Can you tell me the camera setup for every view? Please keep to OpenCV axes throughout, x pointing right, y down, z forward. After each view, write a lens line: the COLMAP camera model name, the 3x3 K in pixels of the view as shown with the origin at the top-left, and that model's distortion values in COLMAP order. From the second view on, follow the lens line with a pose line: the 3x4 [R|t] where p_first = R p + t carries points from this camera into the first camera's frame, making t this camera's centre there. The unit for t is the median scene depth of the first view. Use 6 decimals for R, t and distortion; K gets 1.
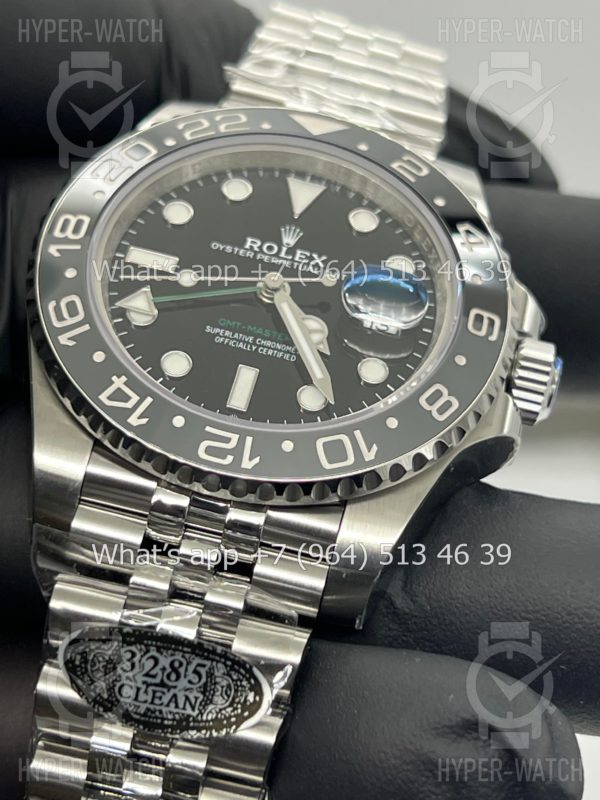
lens RADIAL K [[1879.3, 0, 288.3], [0, 1879.3, 400.3], [0, 0, 1]] dist [0.075880, 0.344838]
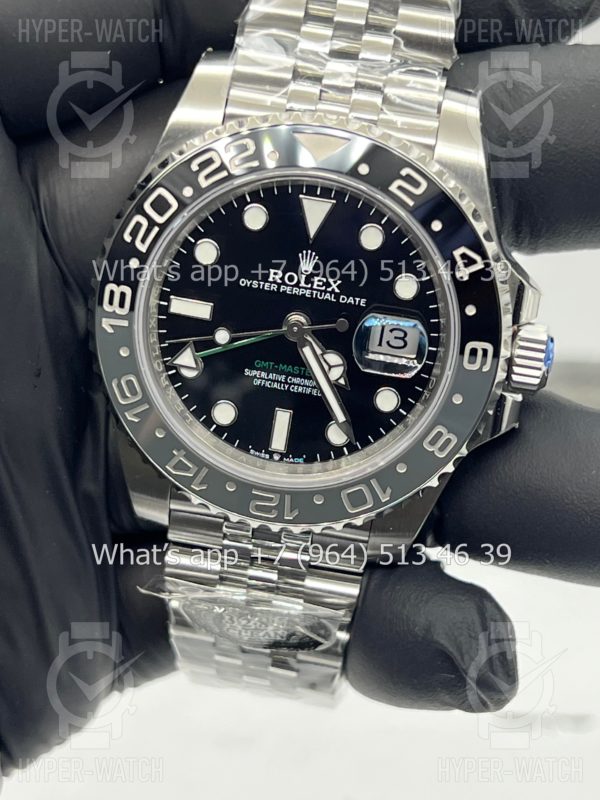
lens RADIAL K [[1879.3, 0, 288.3], [0, 1879.3, 400.3], [0, 0, 1]] dist [0.075880, 0.344838]
pose [[0.976668, -0.037167, -0.211514, 0.232887], [0.176970, 0.697248, 0.694642, -0.842762], [0.121660, -0.715866, 0.687557, 0.171818]]
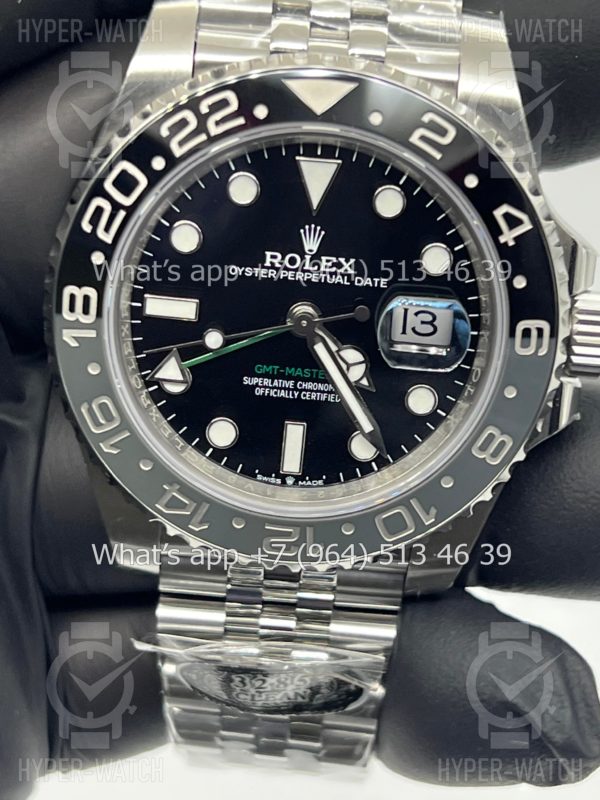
lens RADIAL K [[1879.3, 0, 288.3], [0, 1879.3, 400.3], [0, 0, 1]] dist [0.075880, 0.344838]
pose [[0.982689, -0.118450, -0.142453, 0.114315], [0.185005, 0.668120, 0.720686, -0.718123], [0.009811, -0.734564, 0.678468, 0.337142]]
